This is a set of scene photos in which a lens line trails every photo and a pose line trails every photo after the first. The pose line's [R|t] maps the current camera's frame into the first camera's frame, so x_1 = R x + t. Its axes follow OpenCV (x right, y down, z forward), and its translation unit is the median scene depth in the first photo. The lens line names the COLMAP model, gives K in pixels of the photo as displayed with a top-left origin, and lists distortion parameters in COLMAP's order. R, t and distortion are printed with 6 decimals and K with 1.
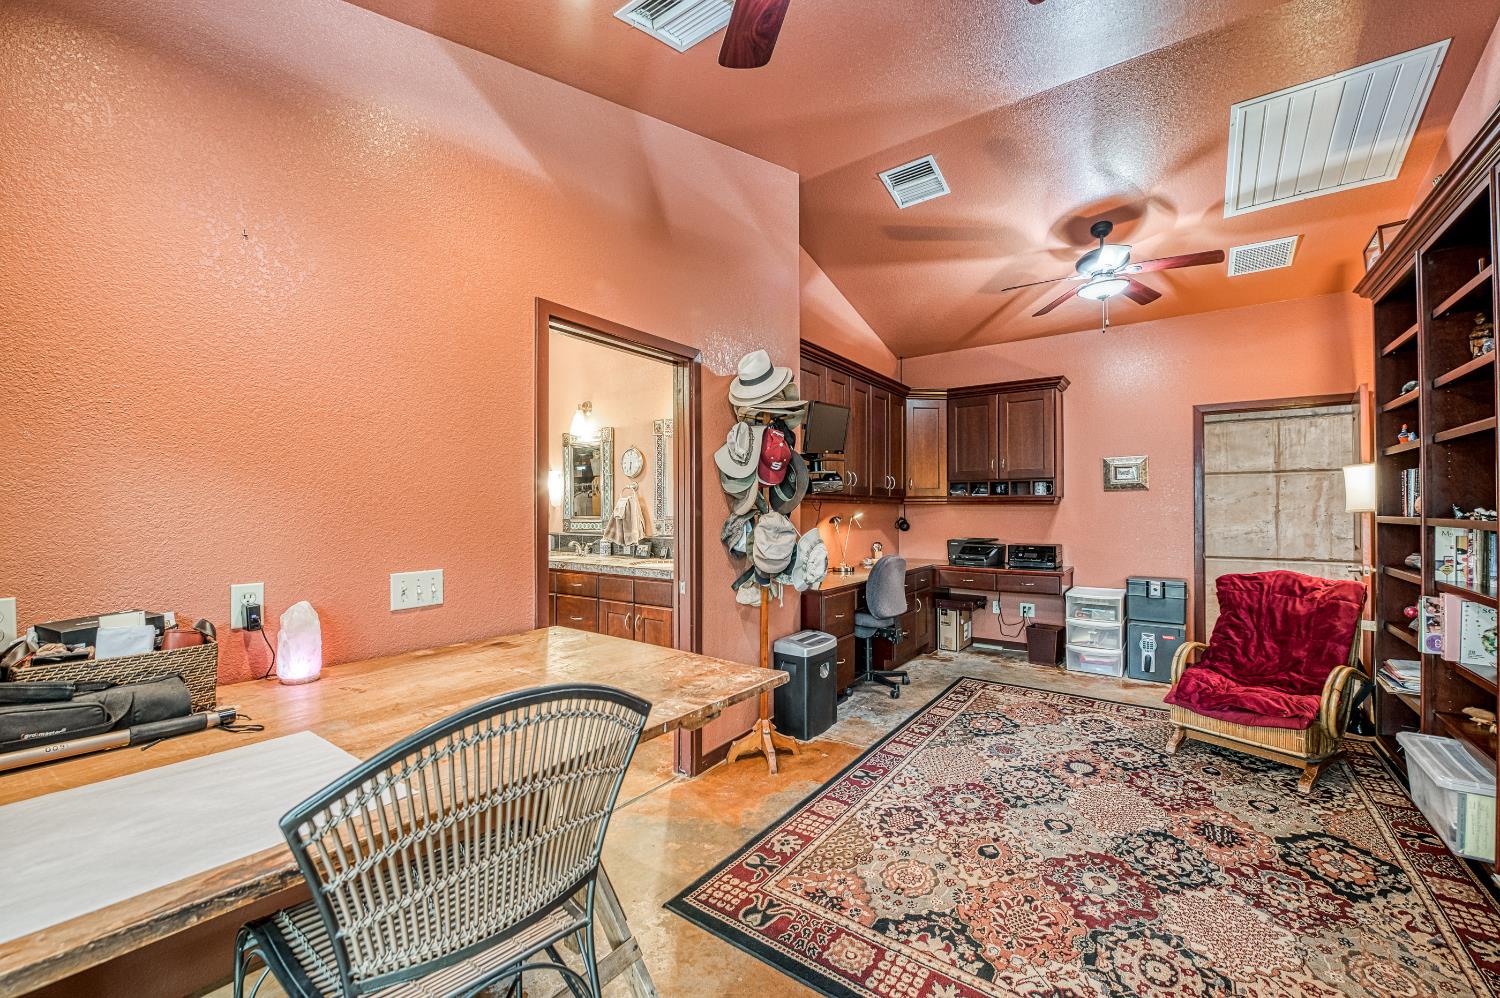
lens RADIAL K [[595.8, 0, 777.1], [0, 595.8, 504.0], [0, 0, 1]] dist [-0.006430, -0.002930]
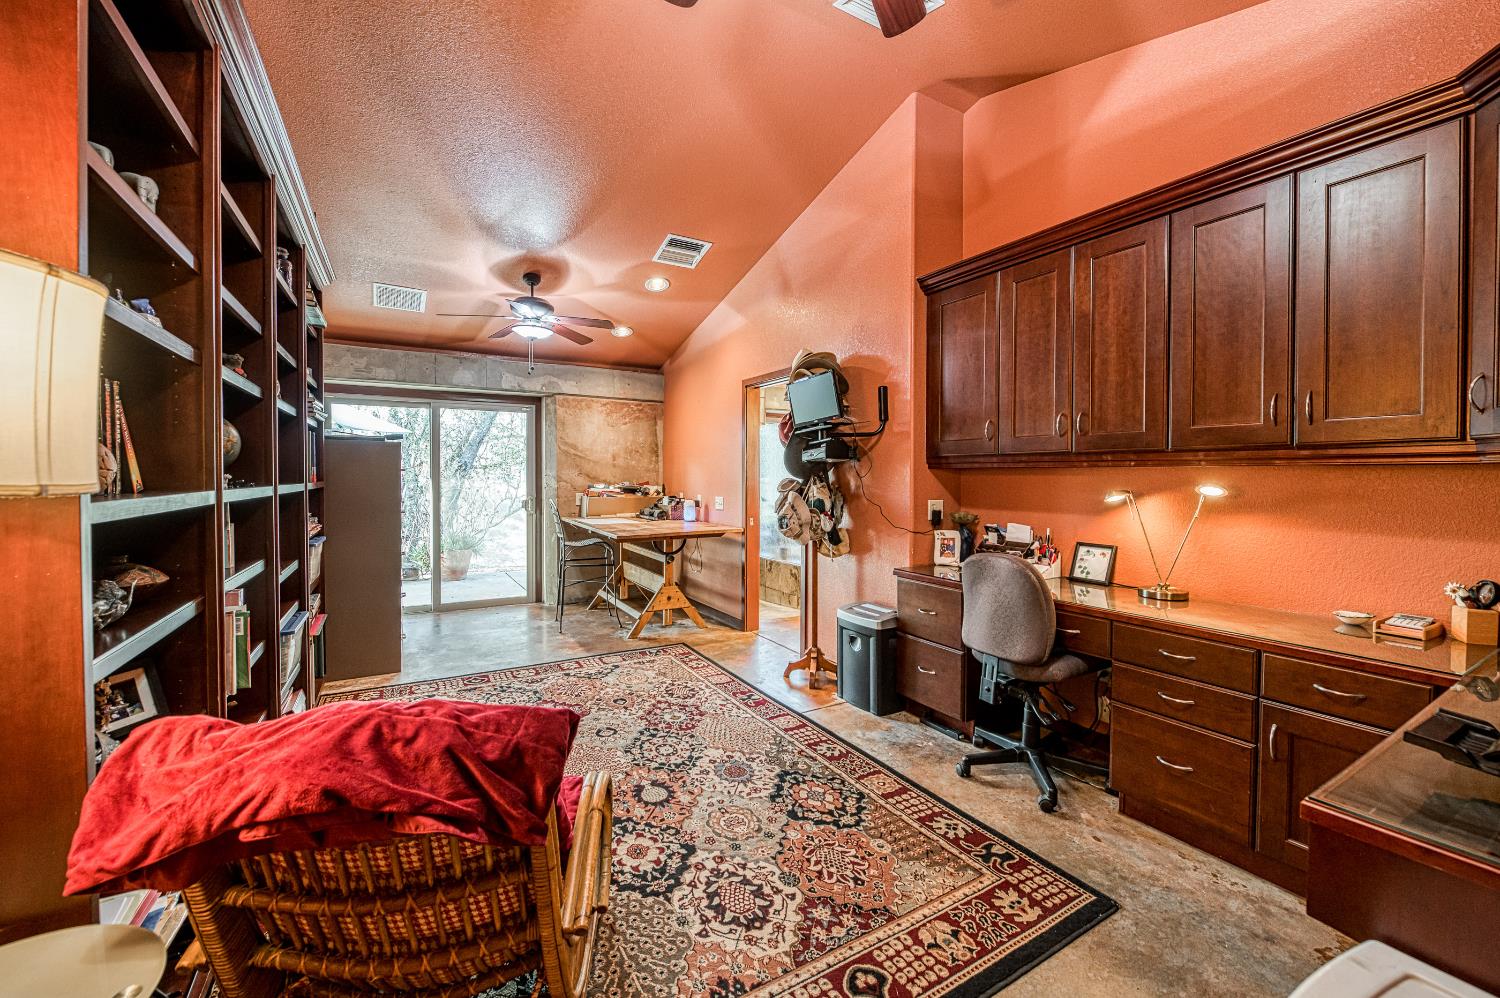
lens RADIAL K [[595.8, 0, 757.4], [0, 595.8, 486.3], [0, 0, 1]] dist [-0.006430, -0.002930]
pose [[-0.423759, 0.016995, -0.905616, 1.091909], [0.004318, 0.999851, 0.016743, 0.009721], [0.905765, 0.003185, -0.423769, 1.359880]]
